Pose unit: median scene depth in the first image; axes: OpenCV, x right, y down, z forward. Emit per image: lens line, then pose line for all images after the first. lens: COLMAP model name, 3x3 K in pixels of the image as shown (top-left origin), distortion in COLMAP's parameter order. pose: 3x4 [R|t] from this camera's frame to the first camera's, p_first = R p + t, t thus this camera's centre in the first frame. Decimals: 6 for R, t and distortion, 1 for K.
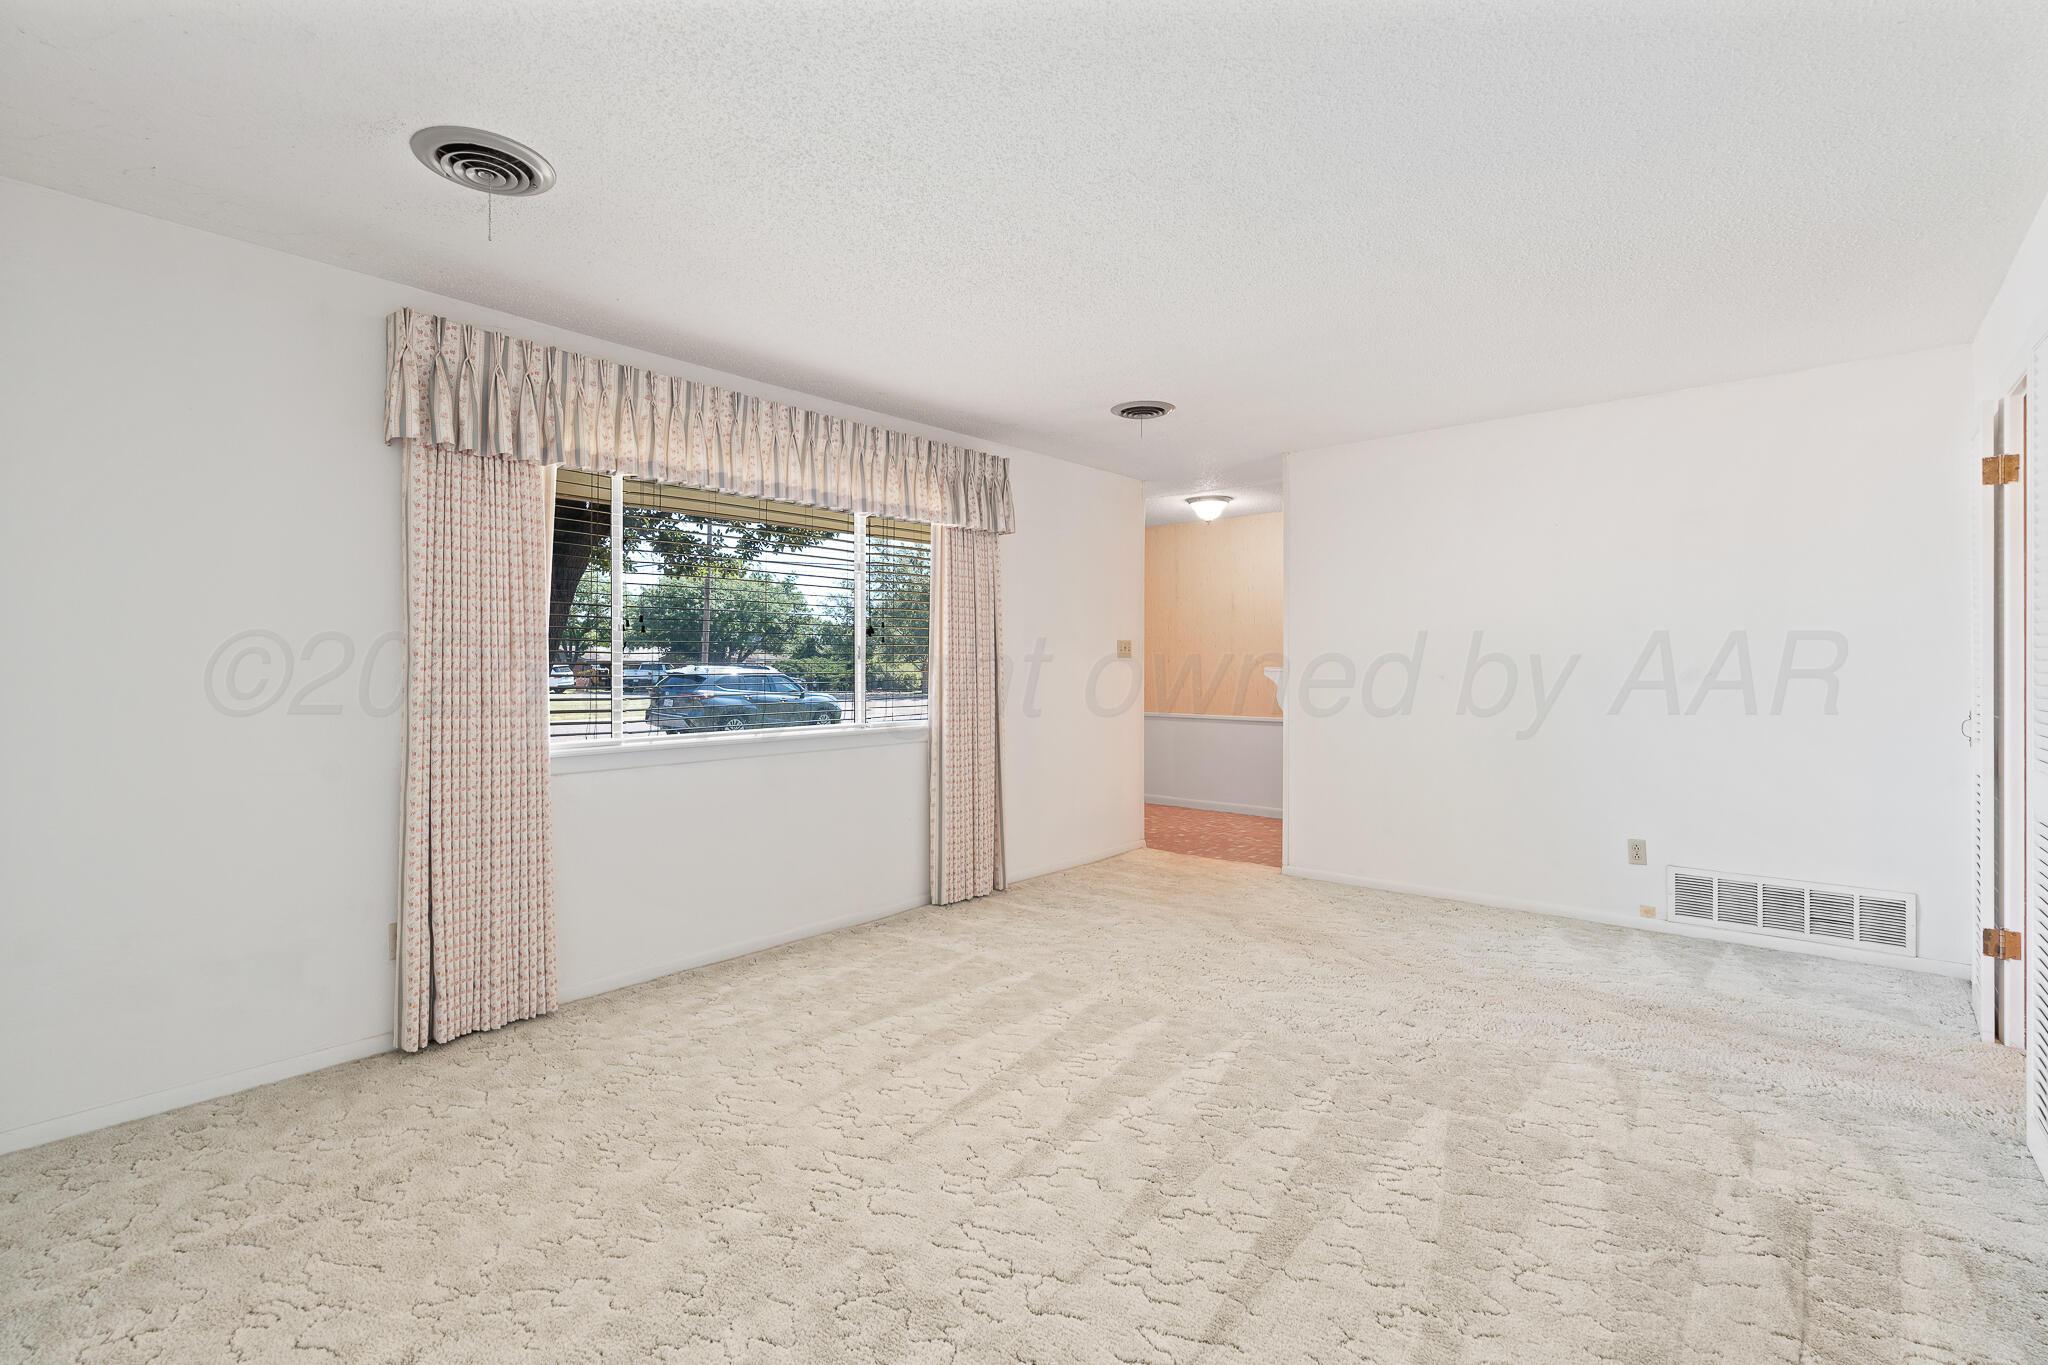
lens RADIAL K [[930.8, 0, 1037.0], [0, 930.8, 669.8], [0, 0, 1]] dist [-0.008159, 0.001932]
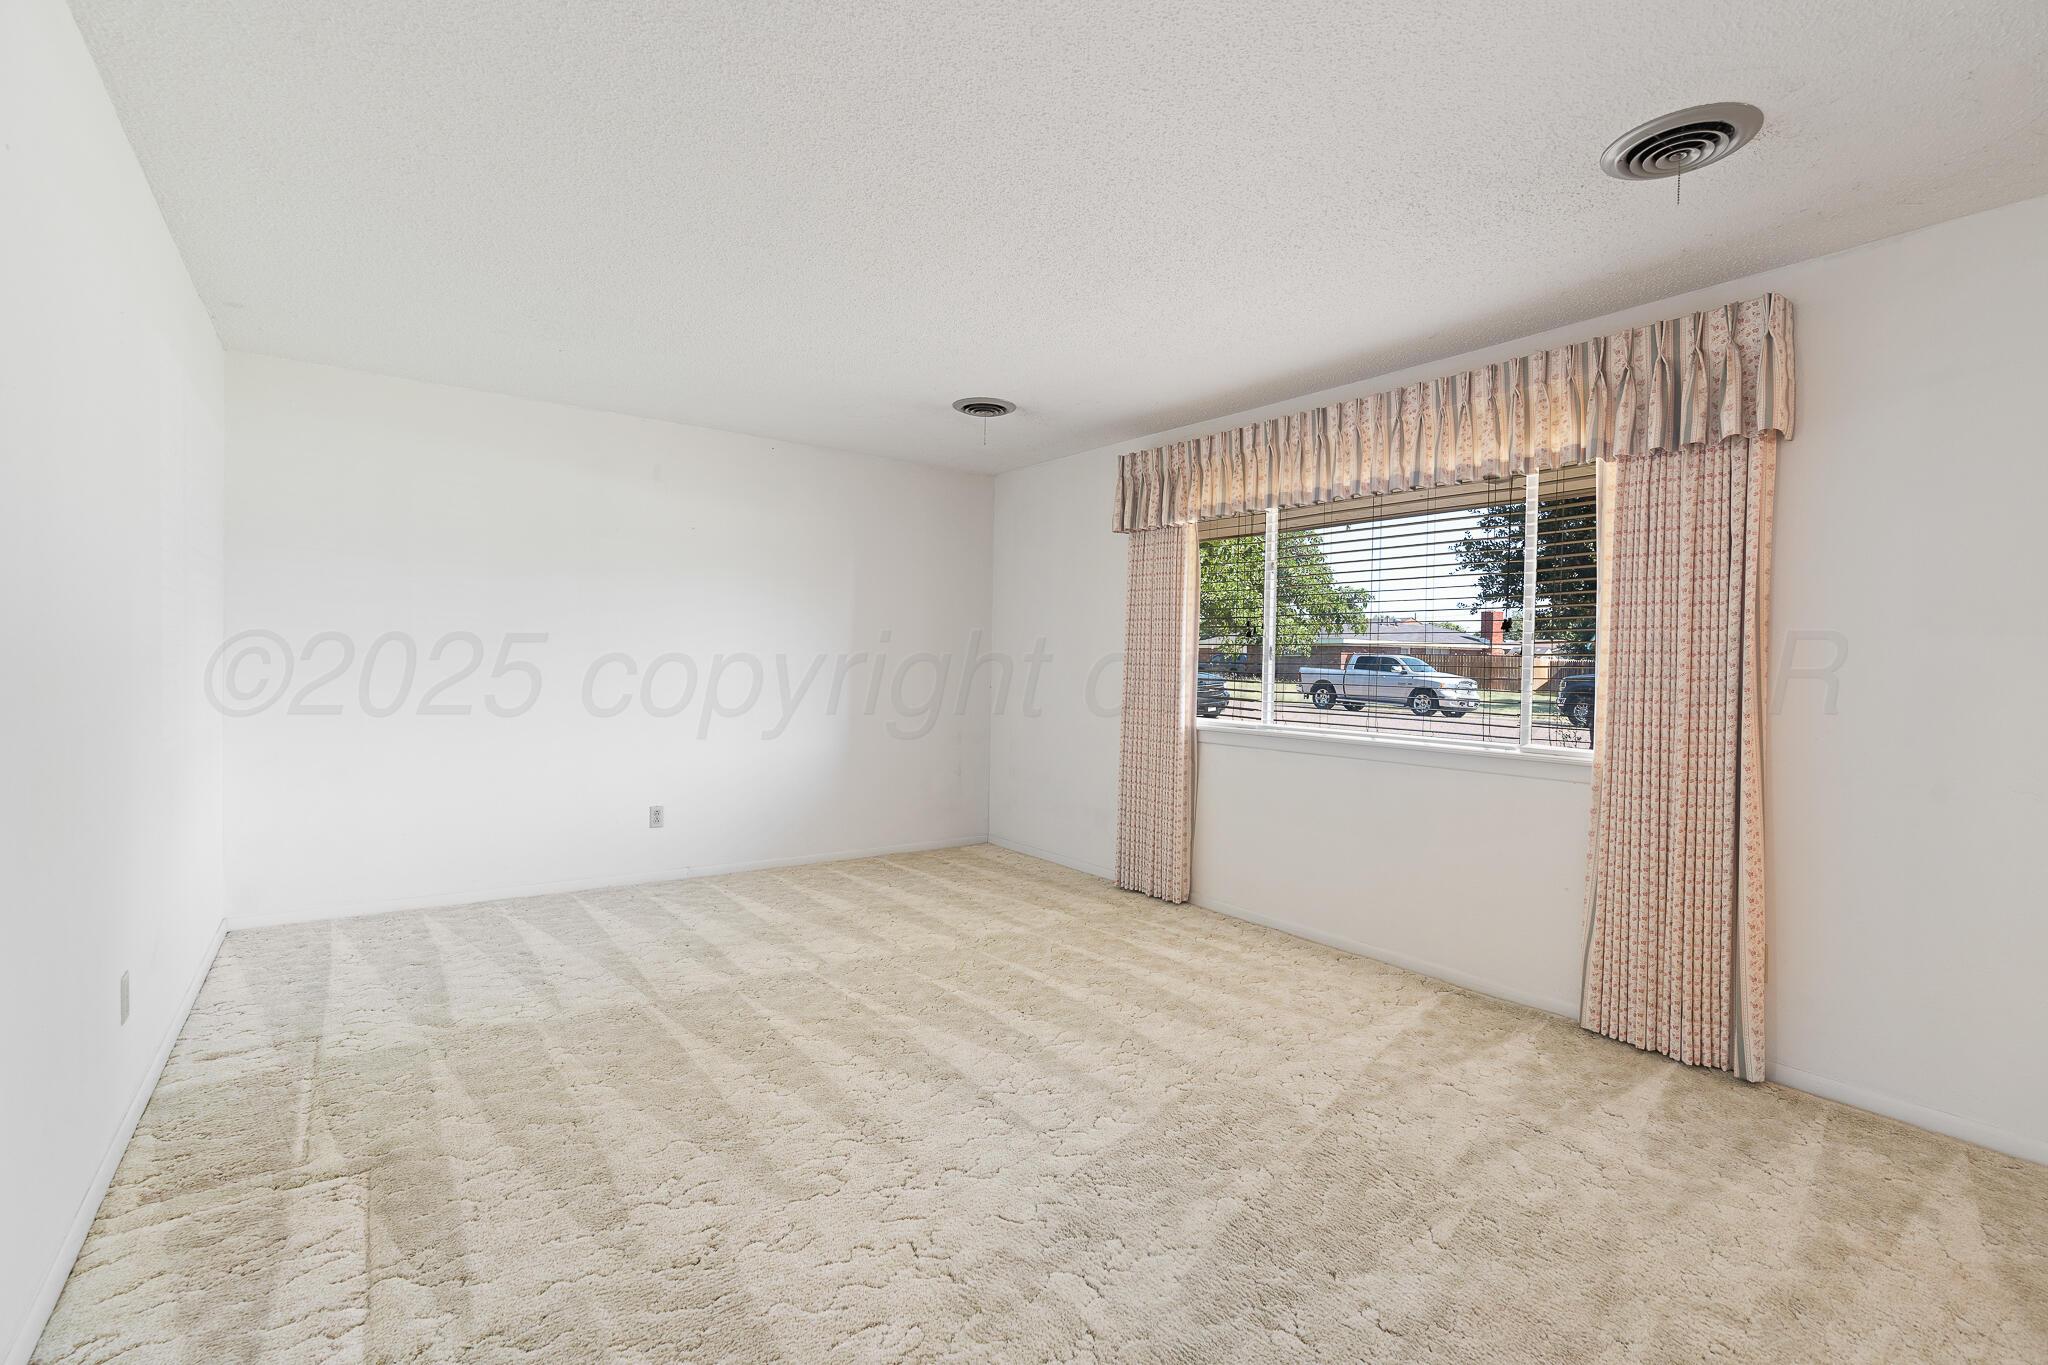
lens RADIAL K [[930.8, 0, 1037.0], [0, 930.8, 668.8], [0, 0, 1]] dist [-0.008159, 0.001932]
pose [[-0.221772, 0.010517, -0.975042, 0.824096], [-0.021667, 0.999642, 0.015711, -0.011639], [0.974858, 0.024610, -0.221464, 0.976844]]
